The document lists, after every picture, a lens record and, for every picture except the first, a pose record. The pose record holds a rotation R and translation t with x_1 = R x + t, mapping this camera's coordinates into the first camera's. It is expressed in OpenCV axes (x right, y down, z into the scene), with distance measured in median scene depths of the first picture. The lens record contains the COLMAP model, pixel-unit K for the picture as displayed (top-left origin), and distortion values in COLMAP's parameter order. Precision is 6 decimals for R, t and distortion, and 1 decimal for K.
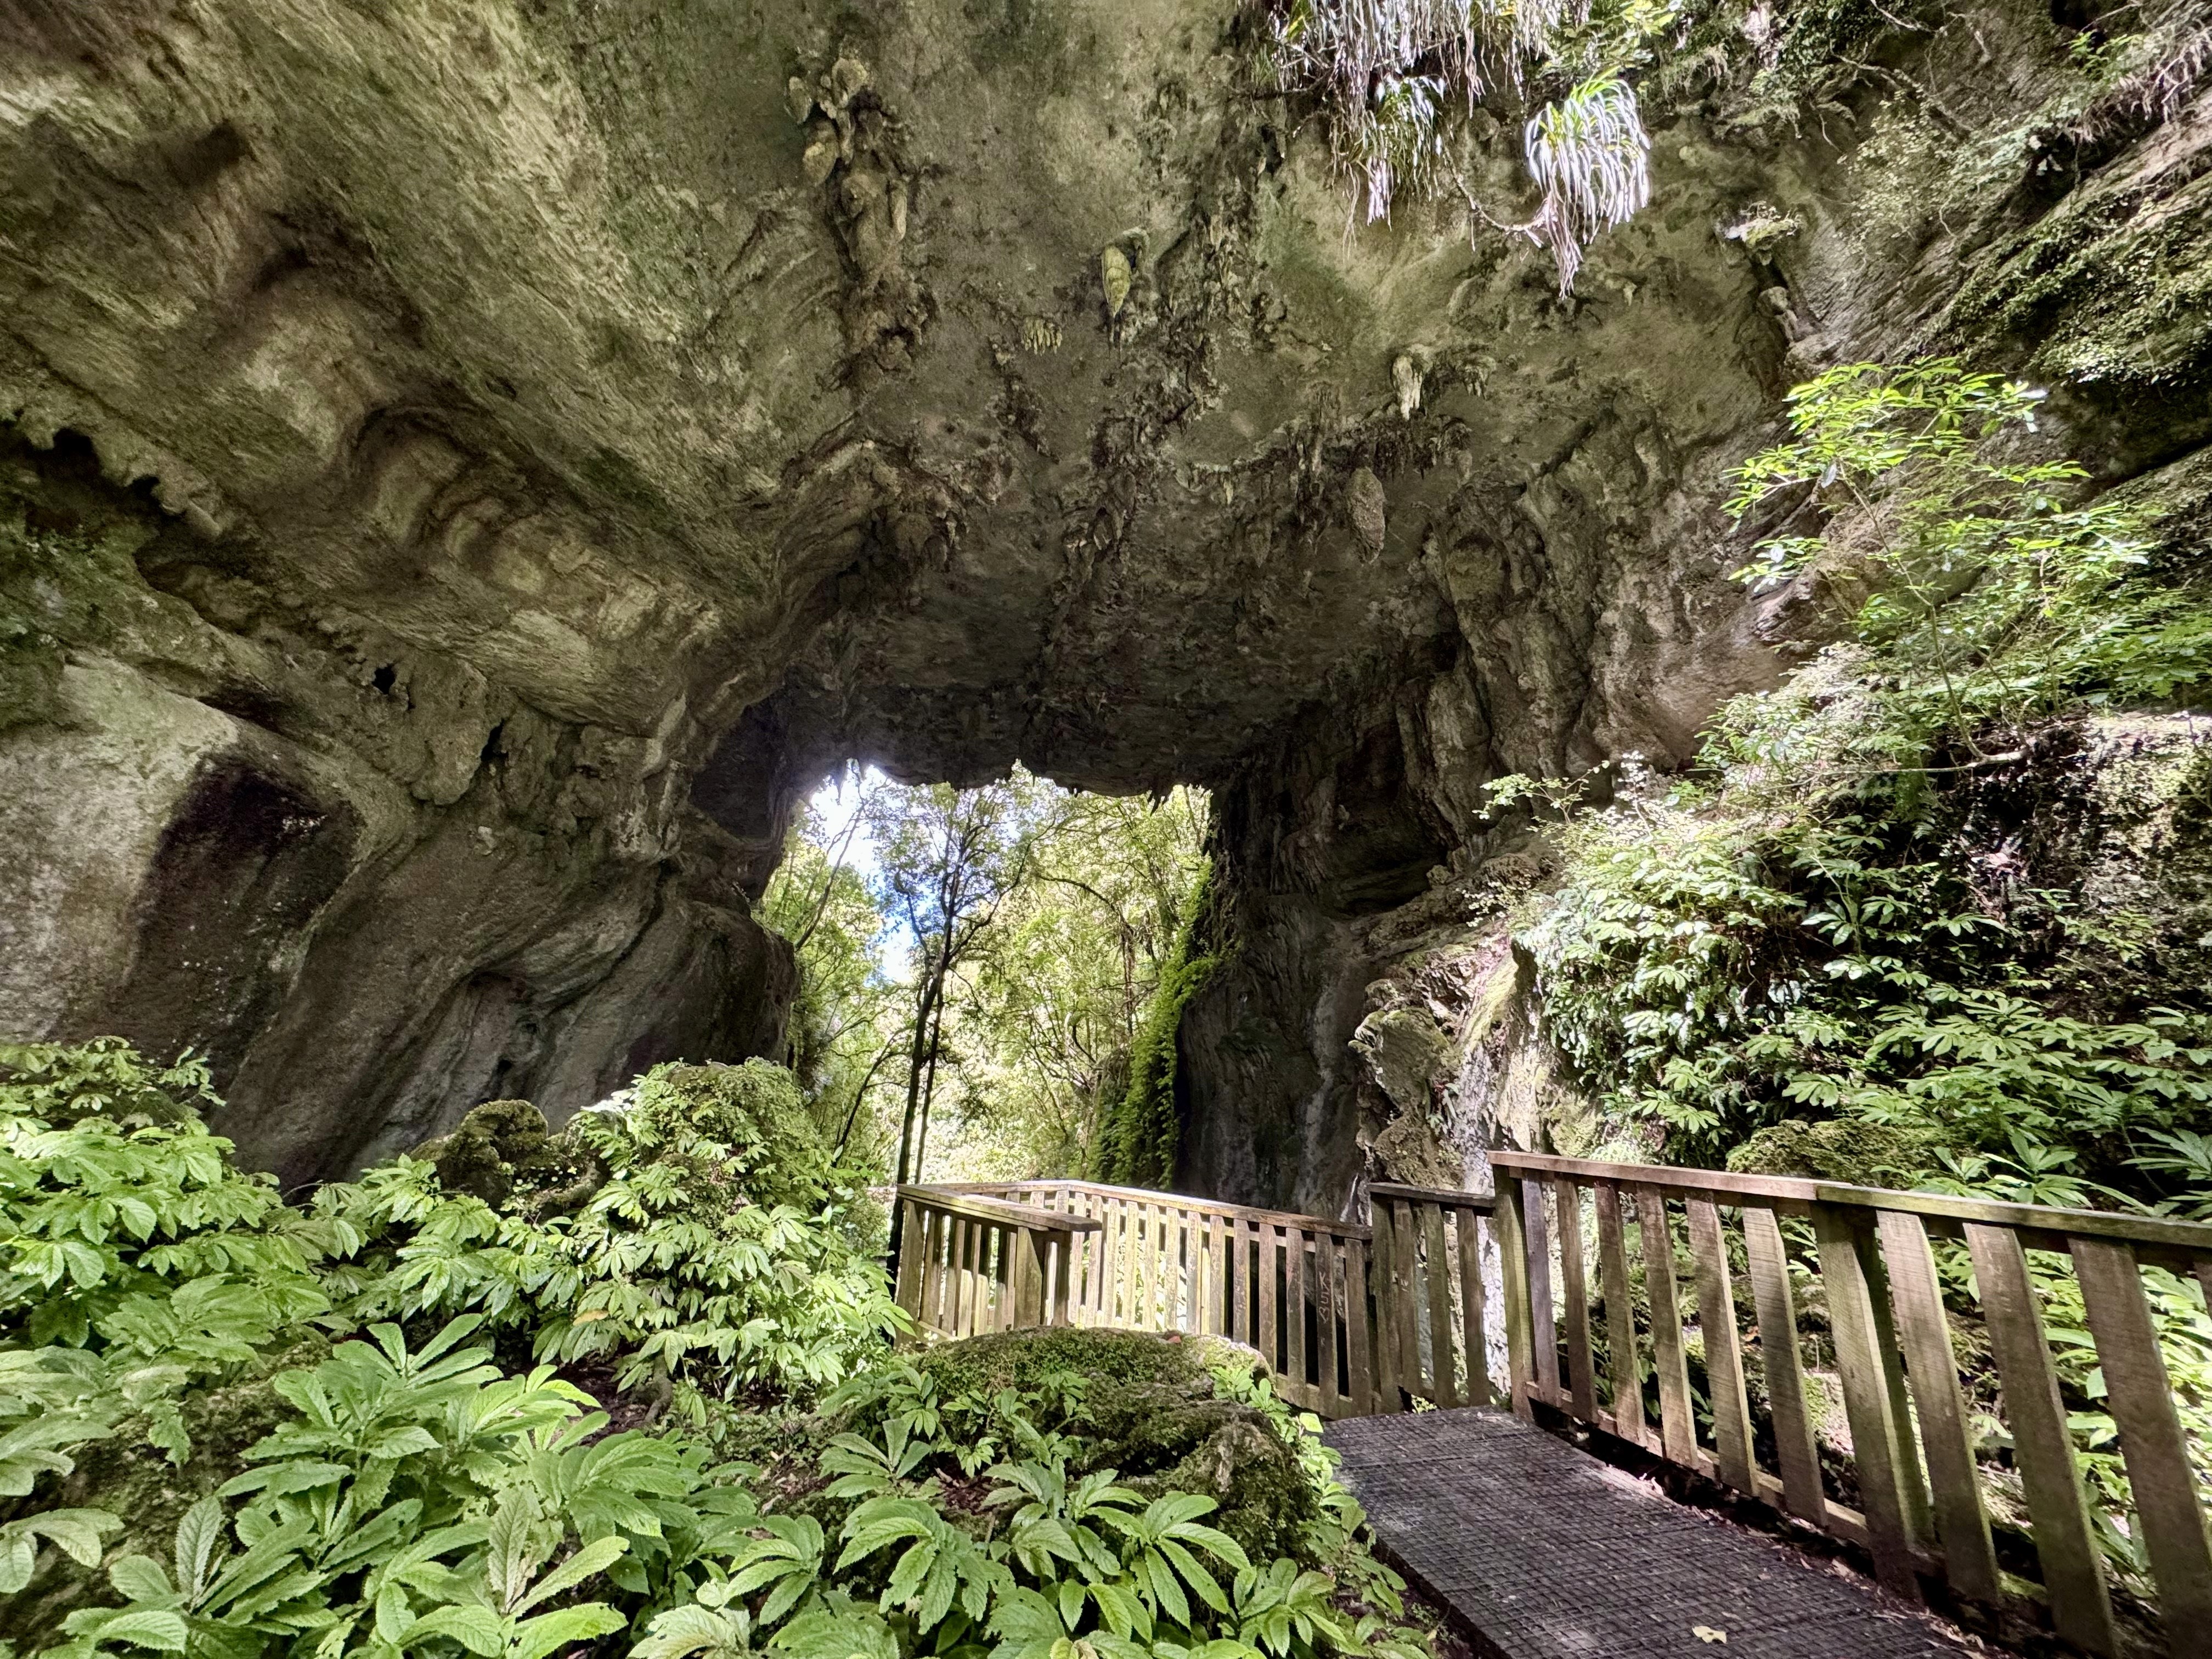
lens RADIAL K [[831.5, 0, 1106.0], [0, 831.5, 829.5], [0, 0, 1]] dist [-0.000339, -0.000003]
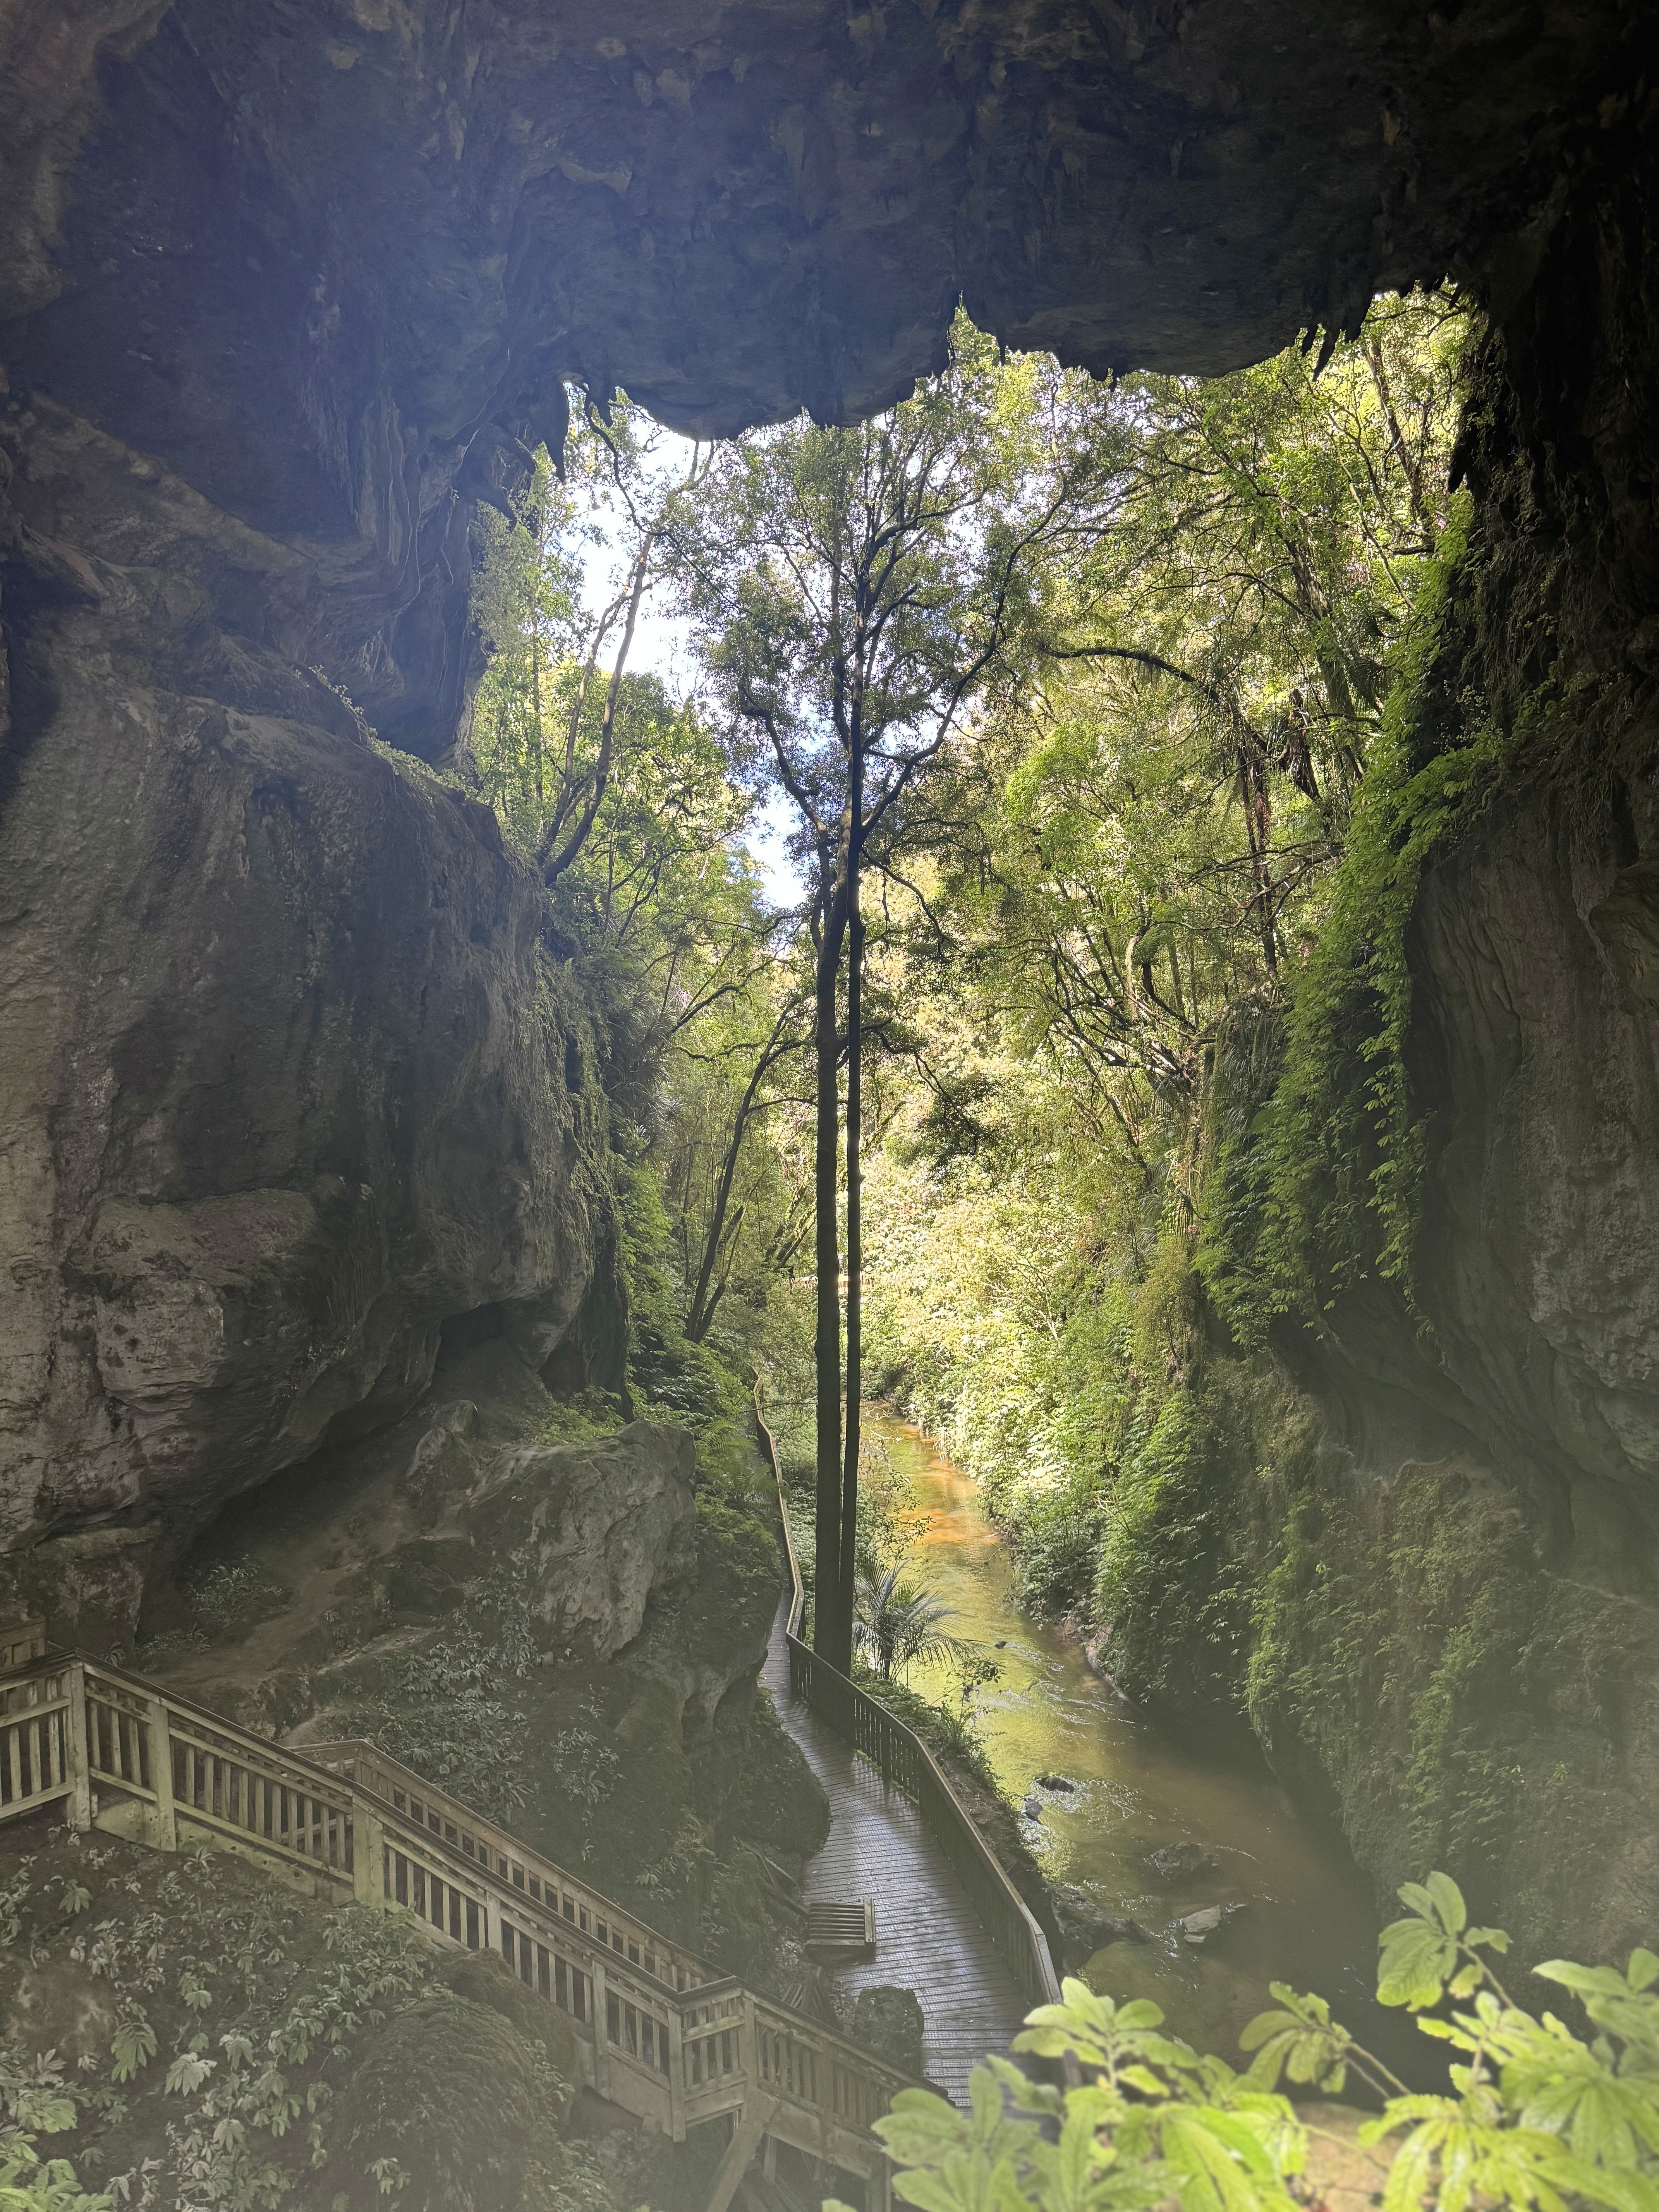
lens RADIAL K [[1537.8, 0, 829.5], [0, 1537.8, 1106.0], [0, 0, 1]] dist [0.119093, -0.000049]
pose [[0.967797, -0.066753, -0.242719, -0.003674], [0.136880, 0.948747, 0.284857, 0.037019], [0.211264, -0.308907, 0.927332, 0.107561]]
